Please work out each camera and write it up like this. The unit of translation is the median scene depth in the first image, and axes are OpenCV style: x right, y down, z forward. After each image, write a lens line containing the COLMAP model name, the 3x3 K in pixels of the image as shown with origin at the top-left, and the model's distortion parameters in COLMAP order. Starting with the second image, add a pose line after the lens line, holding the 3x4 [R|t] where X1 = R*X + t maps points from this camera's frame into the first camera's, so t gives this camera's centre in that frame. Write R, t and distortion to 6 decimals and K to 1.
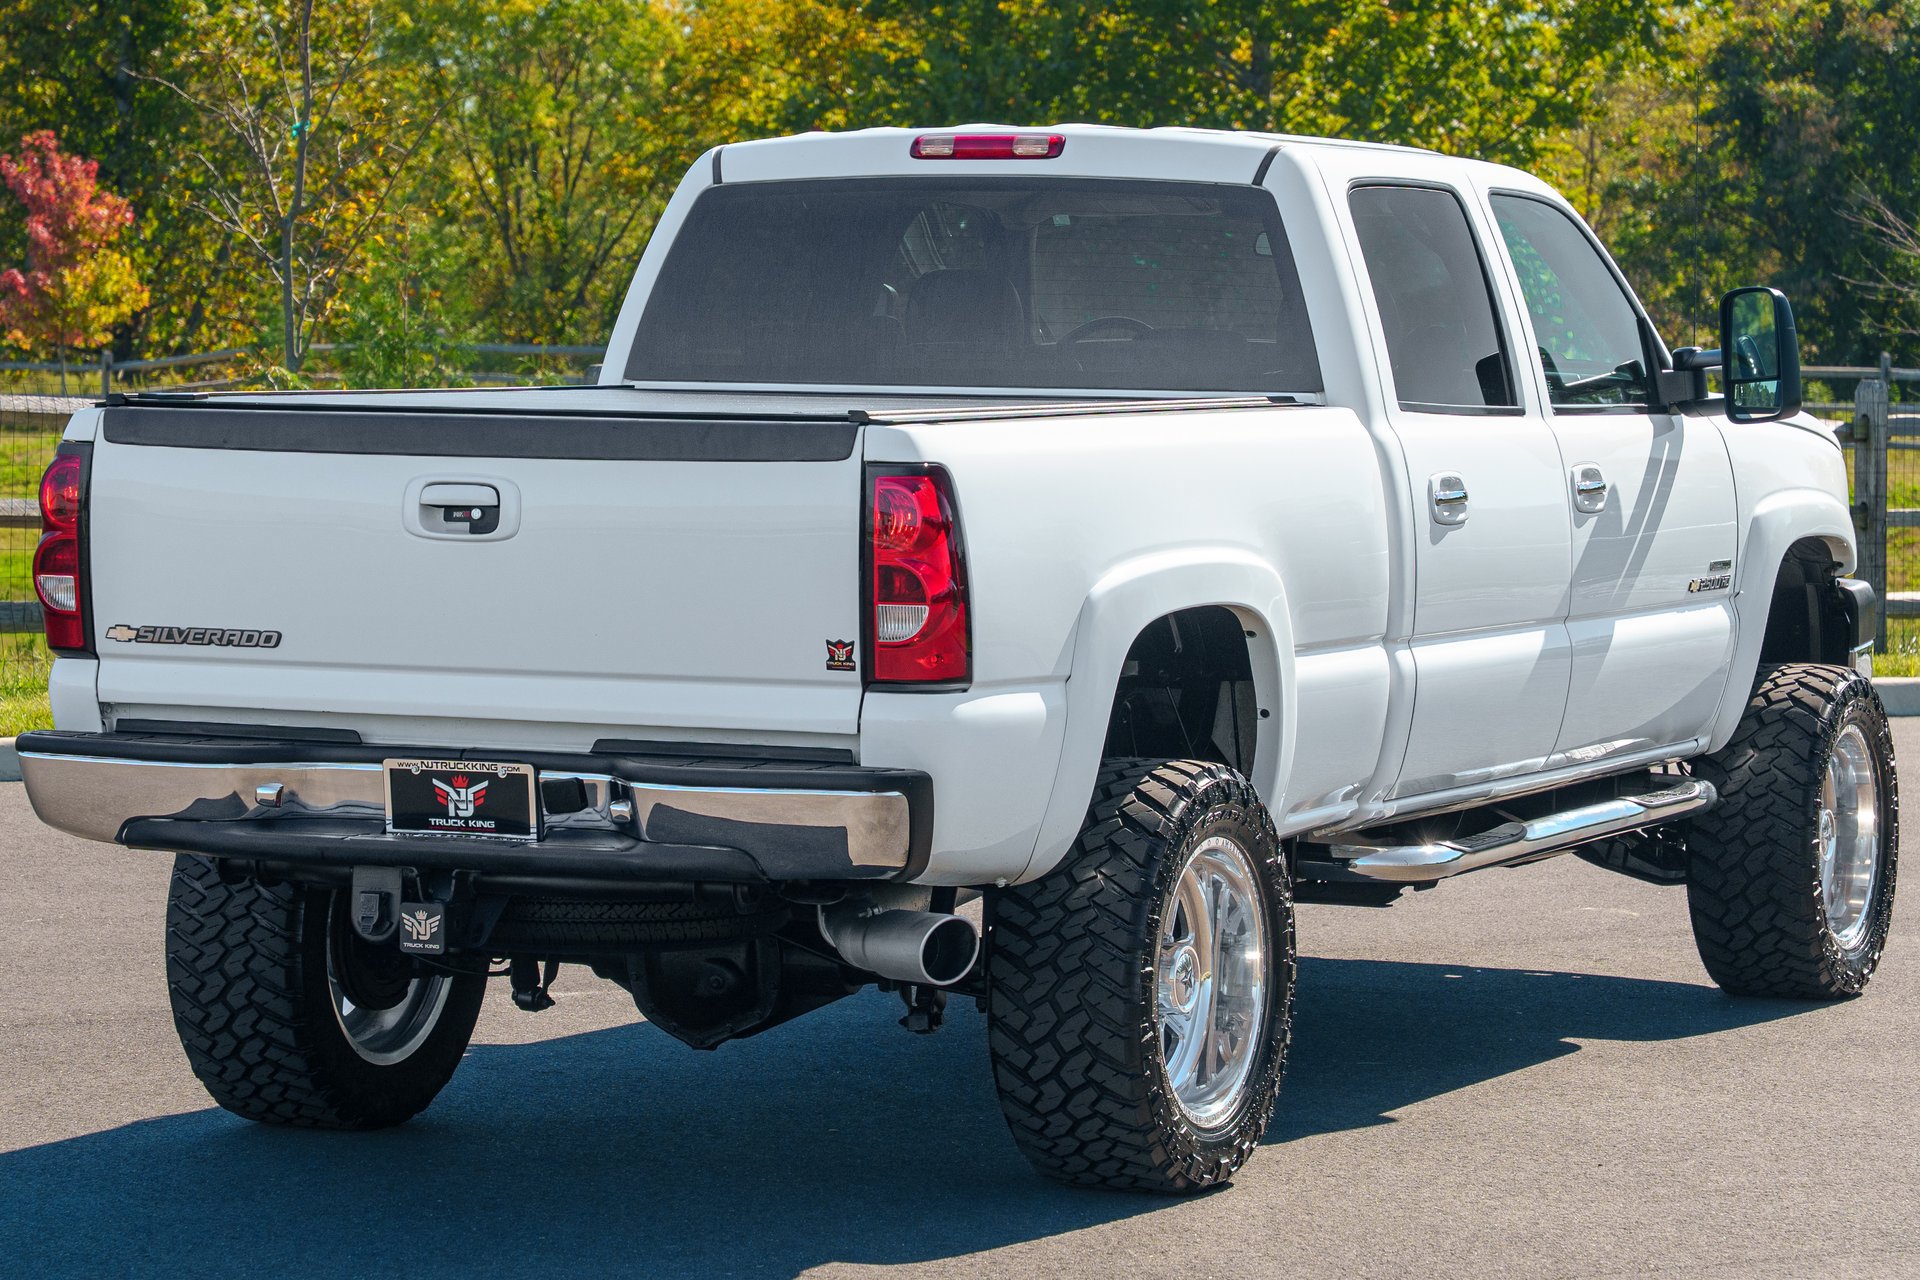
lens RADIAL K [[6595.6, 0, 960.0], [0, 6595.6, 640.0], [0, 0, 1]] dist [0.184161, 3.535930]
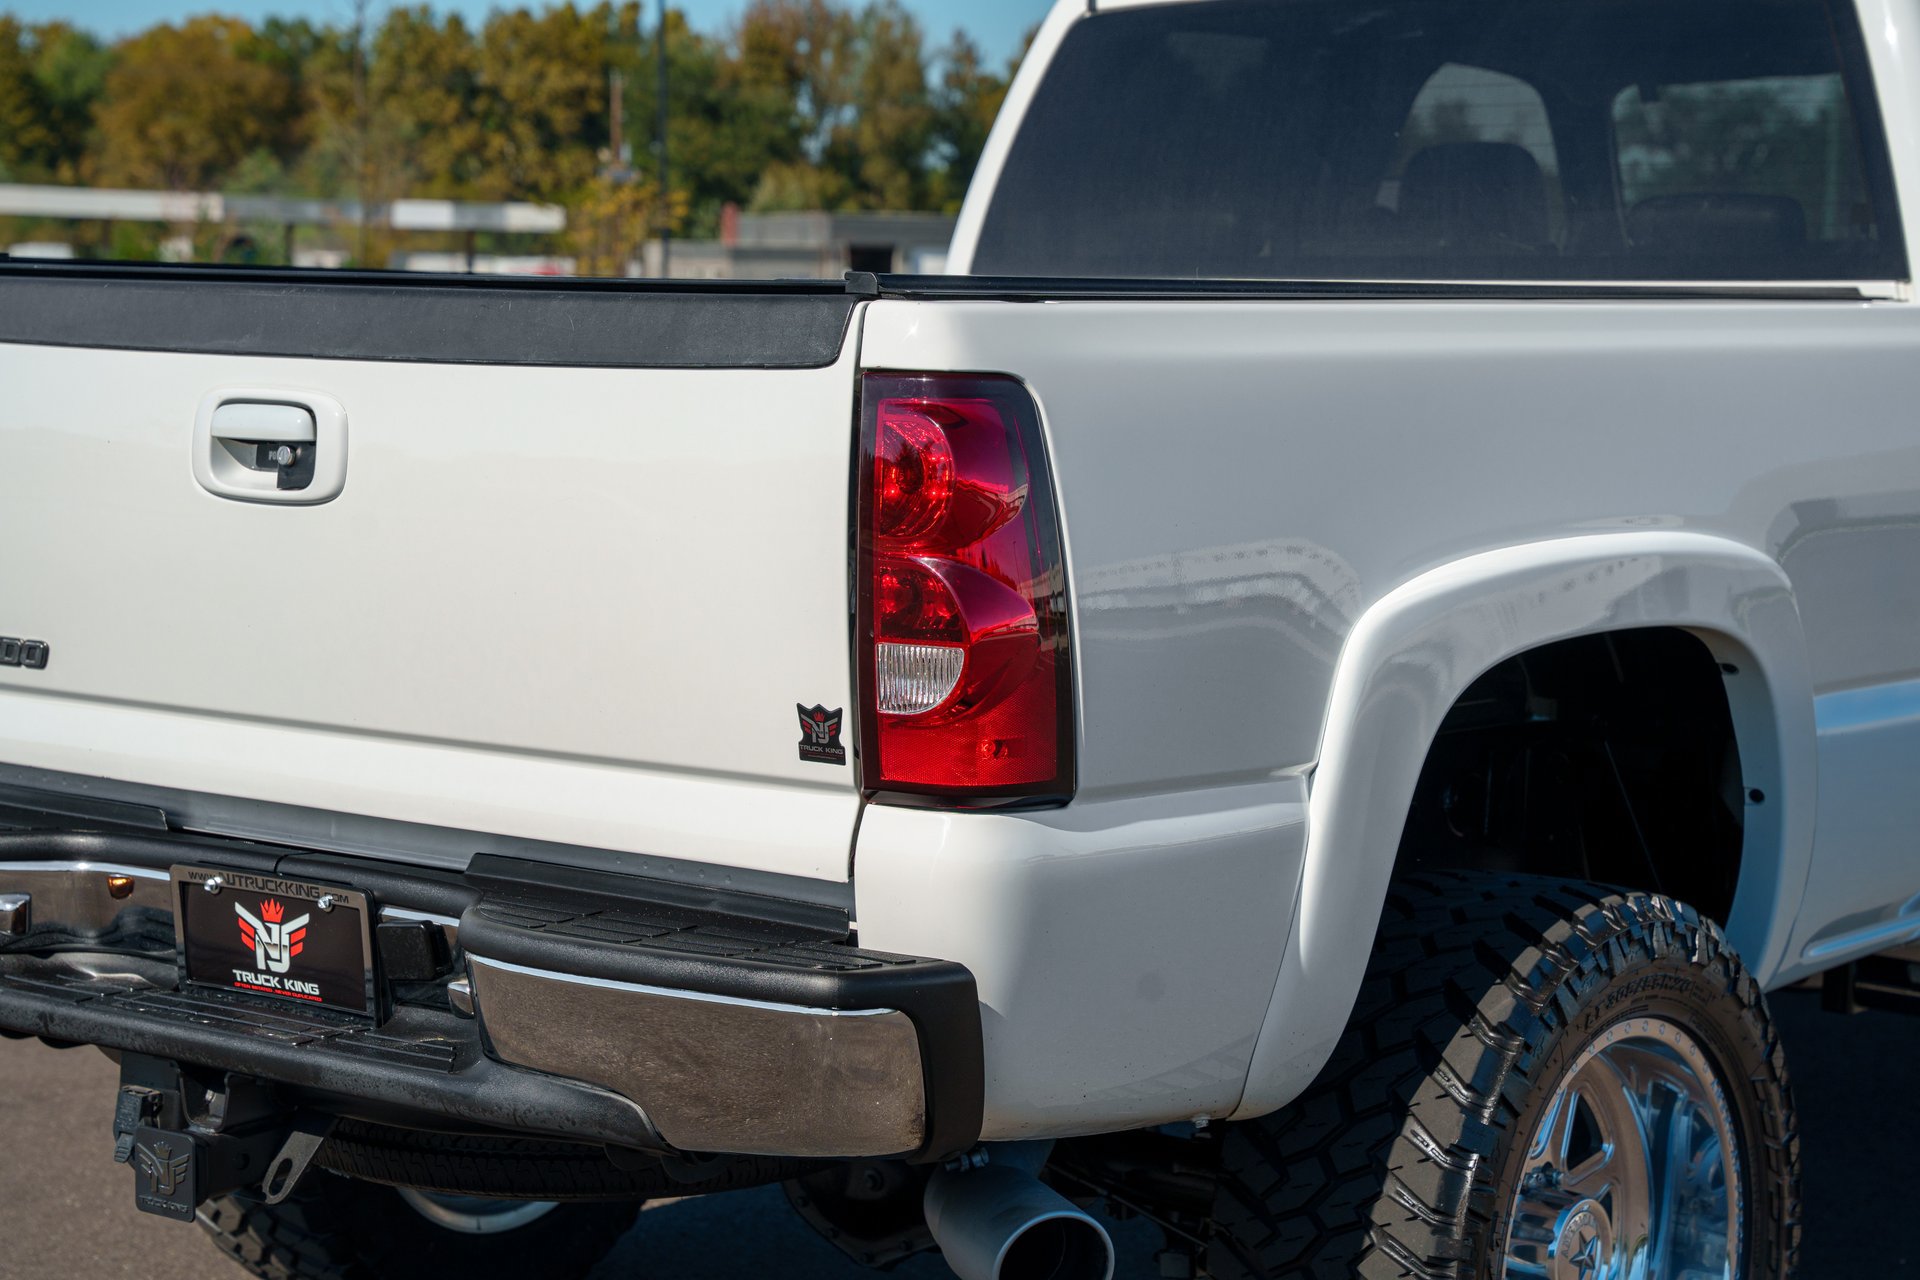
lens RADIAL K [[3655.3, 0, 960.0], [0, 3655.3, 640.0], [0, 0, 1]] dist [0.349775, 0.262305]
pose [[0.968646, 0.027057, -0.246968, 0.062682], [-0.018582, 0.999158, 0.036583, -0.015506], [0.247750, -0.030847, 0.968333, 0.682857]]
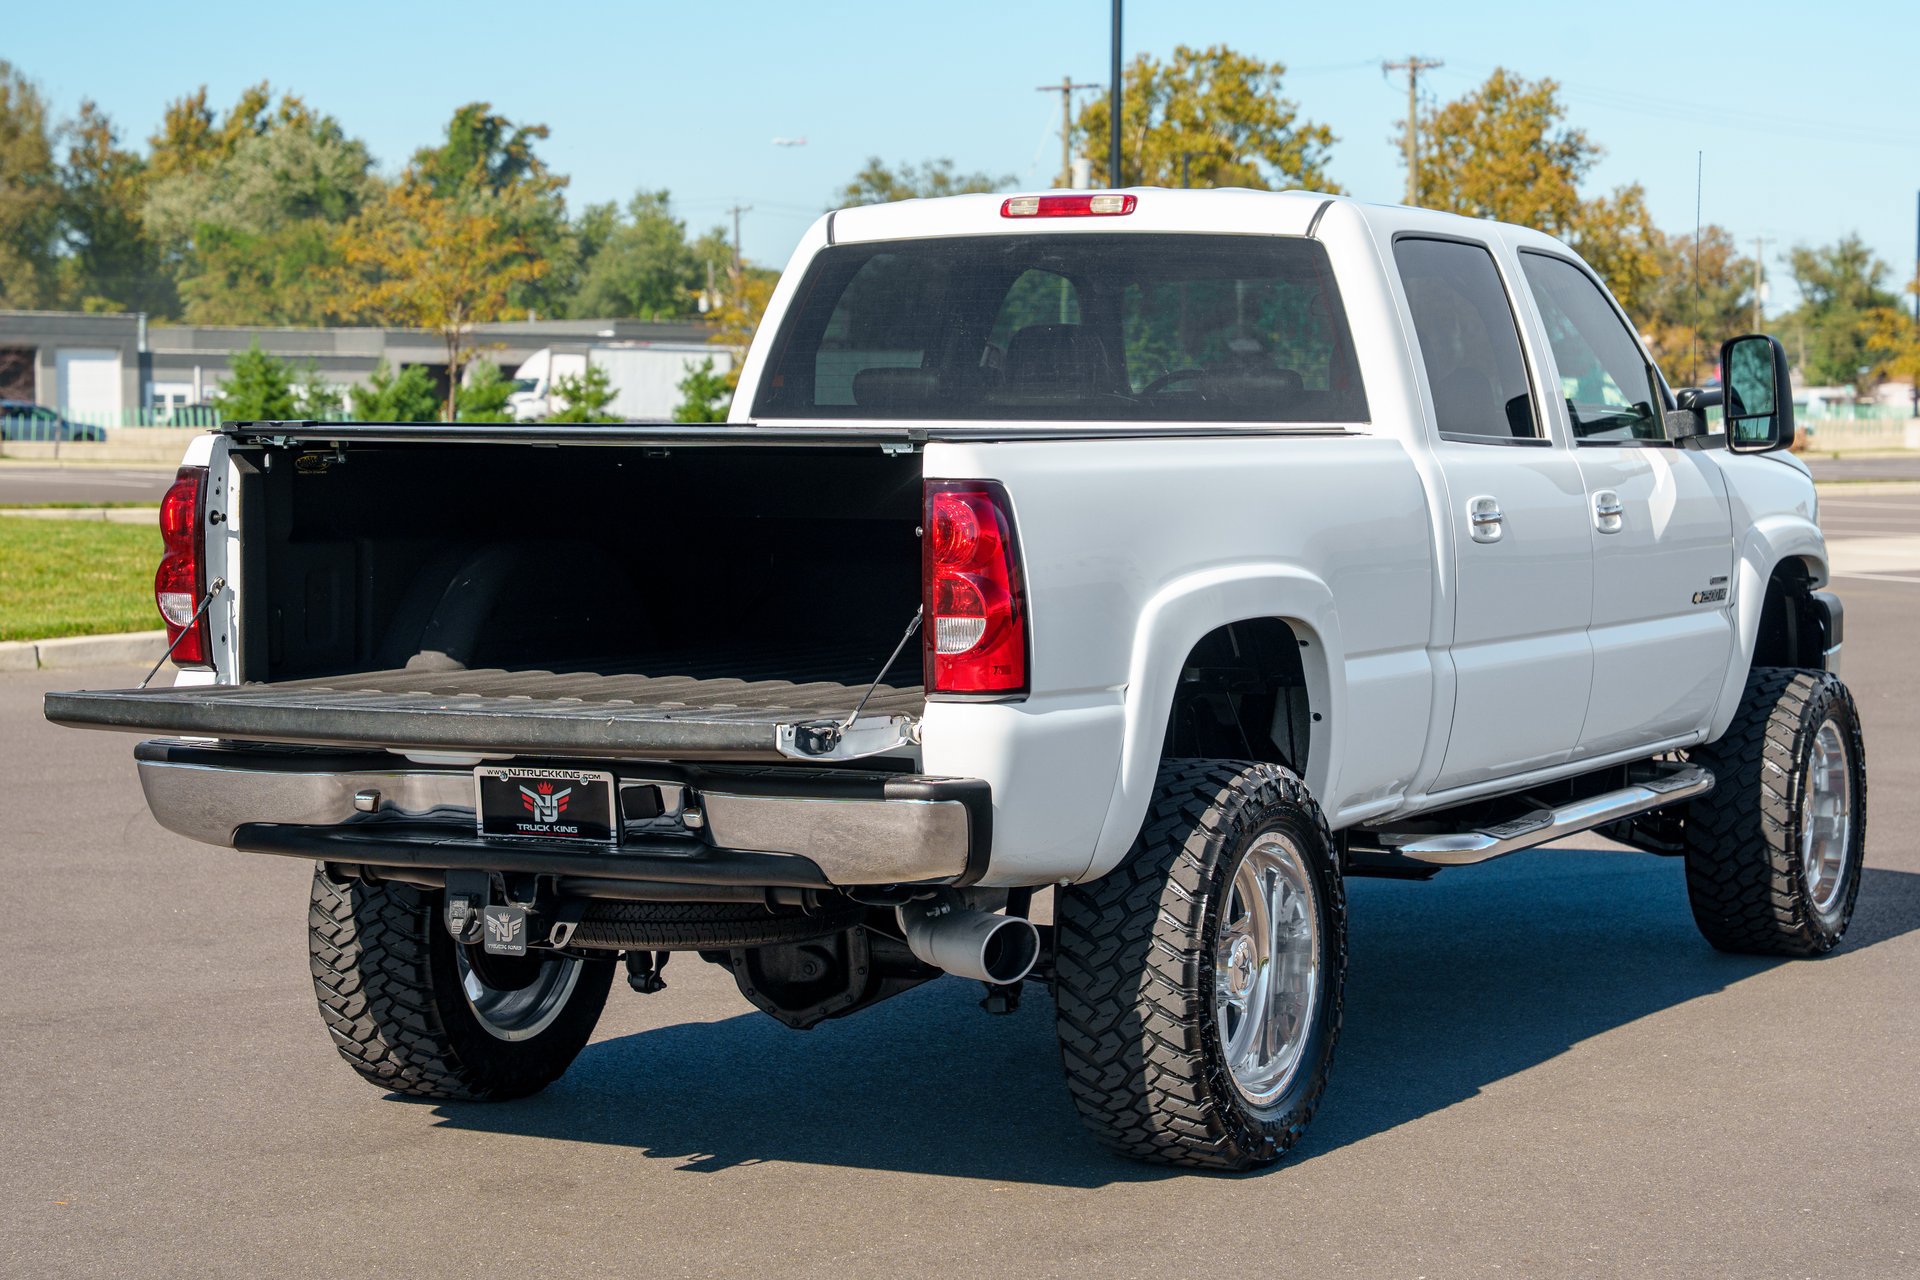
lens RADIAL K [[4323.2, 0, 960.0], [0, 4323.2, 640.0], [0, 0, 1]] dist [0.111594, 0.275663]
pose [[0.999253, -0.005850, -0.038205, 0.015958], [0.005790, 0.999982, -0.001702, -0.000540], [0.038215, 0.001480, 0.999268, 0.310976]]
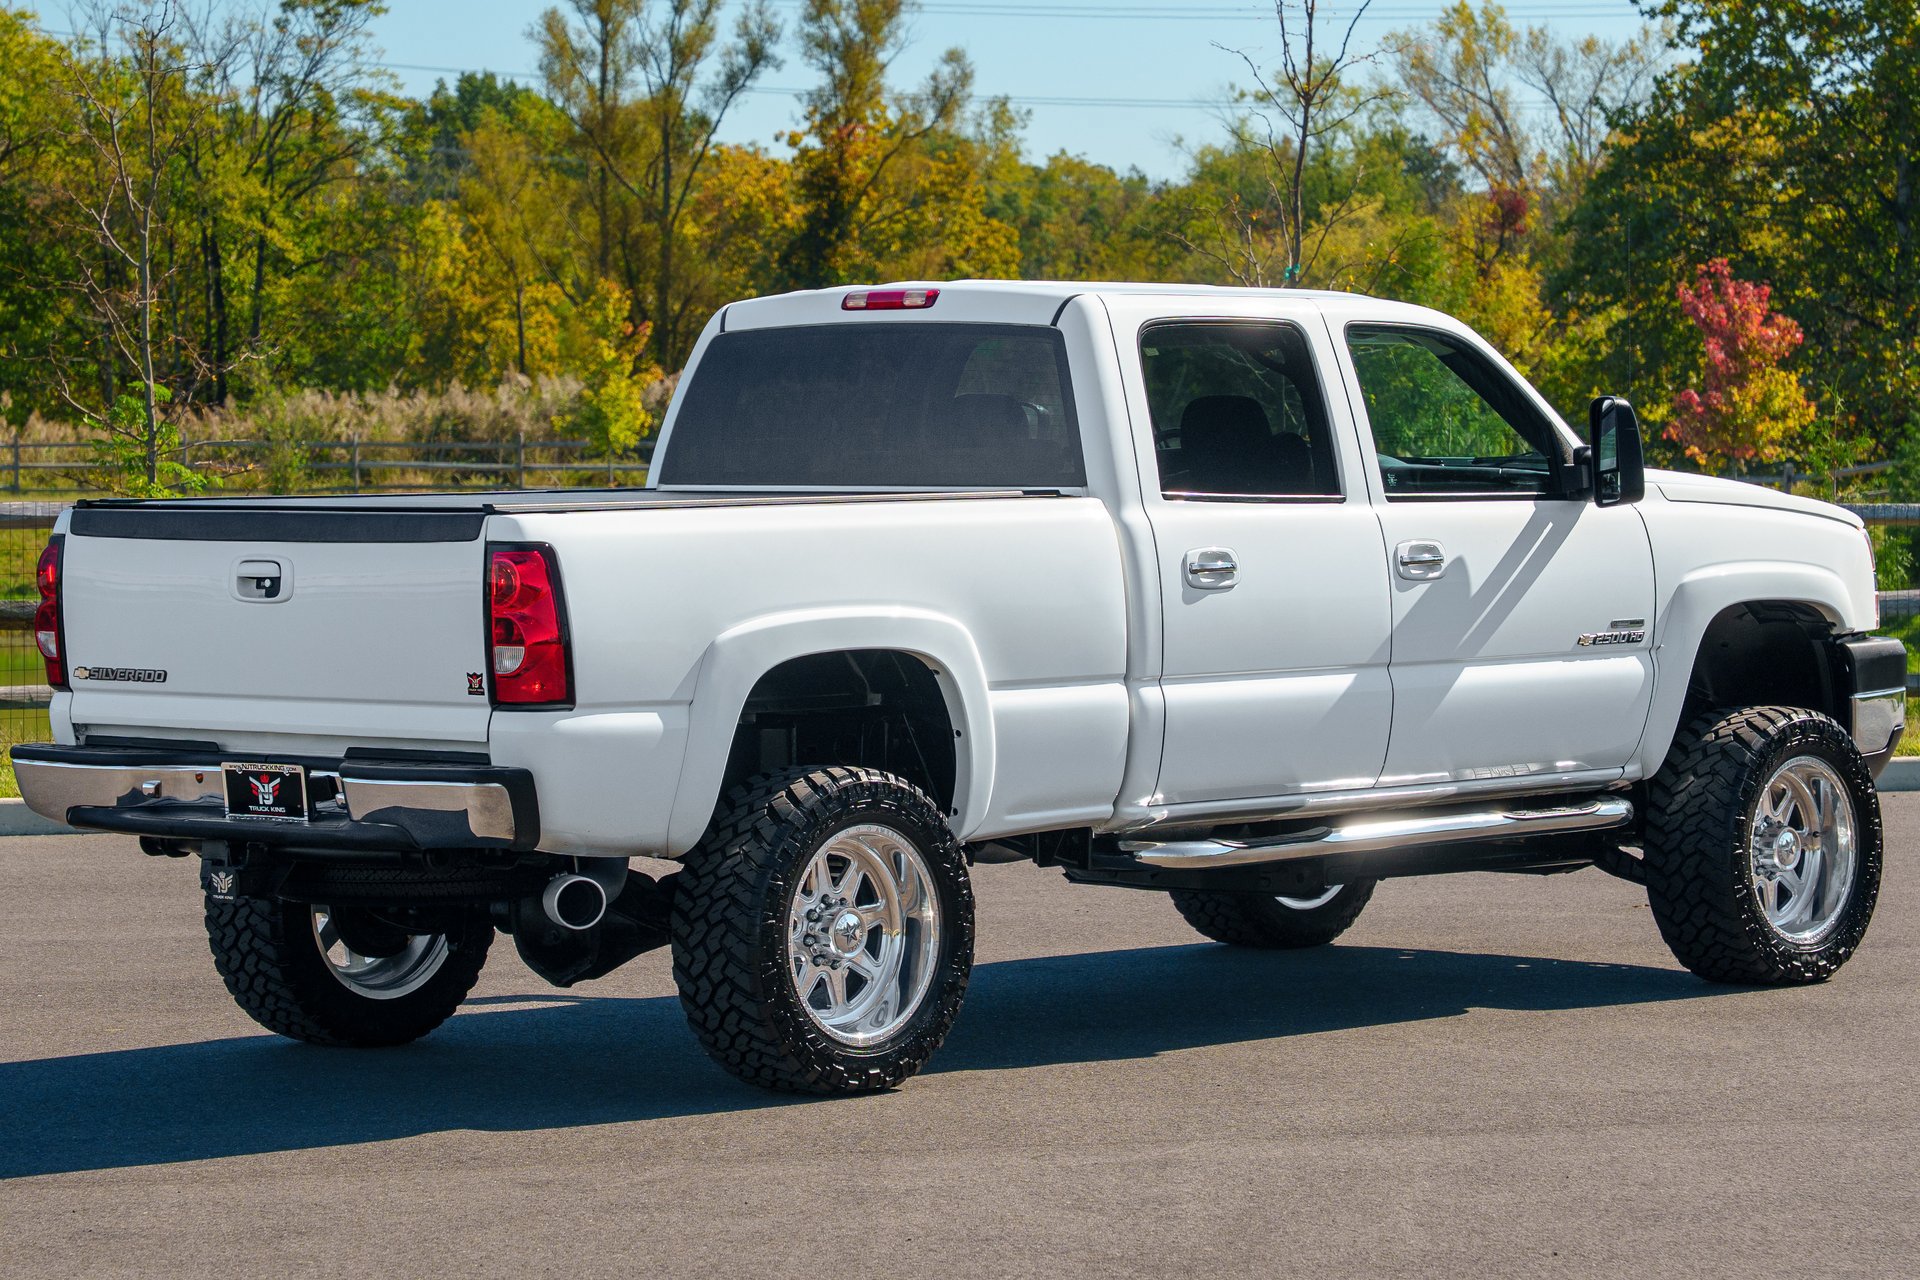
lens RADIAL K [[6595.6, 0, 960.0], [0, 6595.6, 640.0], [0, 0, 1]] dist [0.184161, 3.535930]
pose [[0.947976, -0.005744, -0.318289, 0.486866], [0.000244, 0.999850, -0.017315, 0.016120], [0.318341, 0.016337, 0.947835, -0.248252]]
